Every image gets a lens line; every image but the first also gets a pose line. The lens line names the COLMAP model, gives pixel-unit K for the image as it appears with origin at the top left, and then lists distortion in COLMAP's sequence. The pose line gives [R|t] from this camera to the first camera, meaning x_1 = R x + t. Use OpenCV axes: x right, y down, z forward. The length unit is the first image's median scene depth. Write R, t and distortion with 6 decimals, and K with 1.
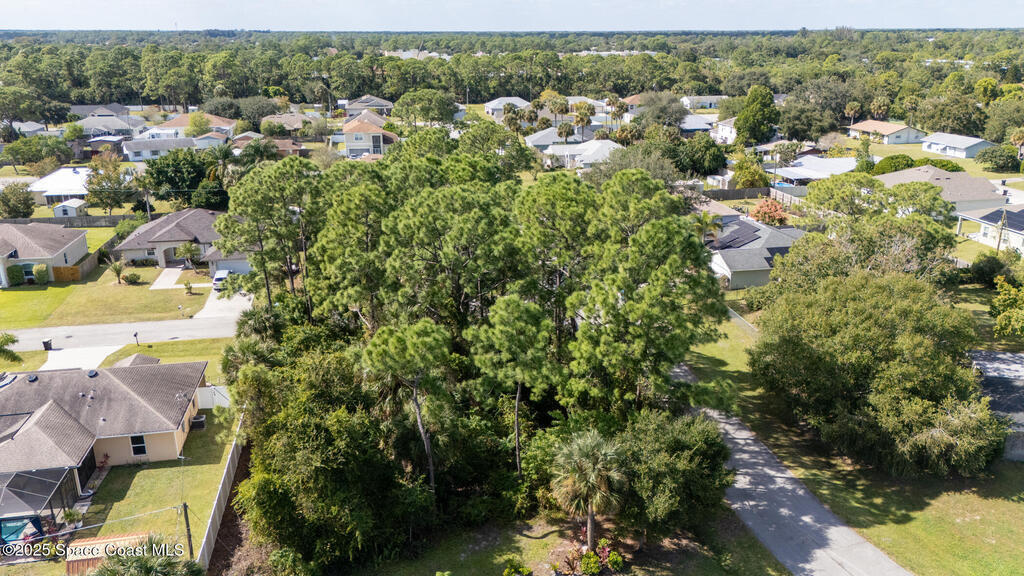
lens RADIAL K [[763.1, 0, 515.2], [0, 763.1, 285.7], [0, 0, 1]] dist [0.040329, -0.020401]
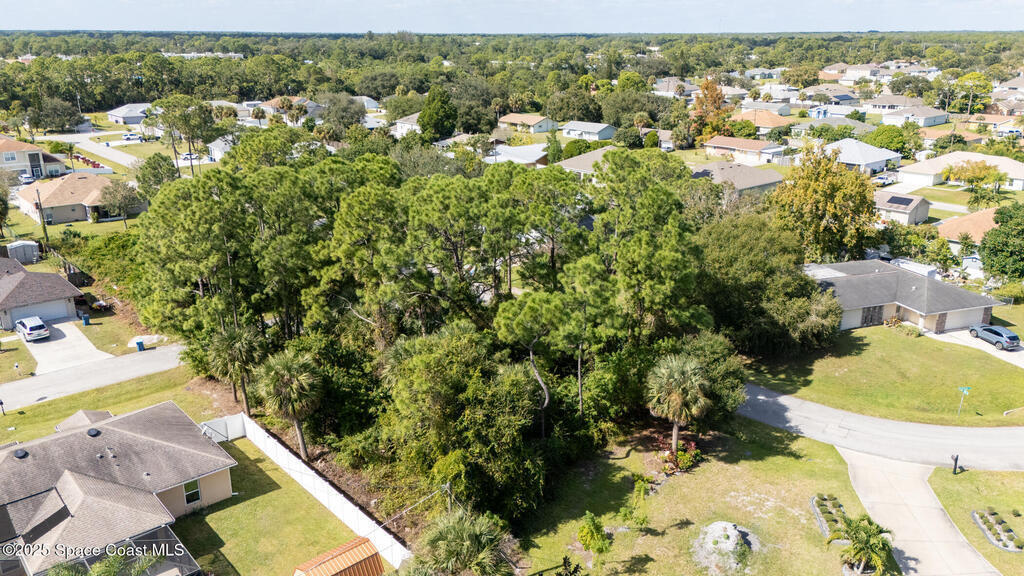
lens RADIAL K [[763.1, 0, 511.0], [0, 763.1, 290.8], [0, 0, 1]] dist [0.040329, -0.020401]
pose [[0.863128, -0.155788, 0.480354, -0.153329], [0.154128, 0.987106, 0.043192, -0.002005], [-0.480889, 0.036756, 0.876011, 0.005199]]
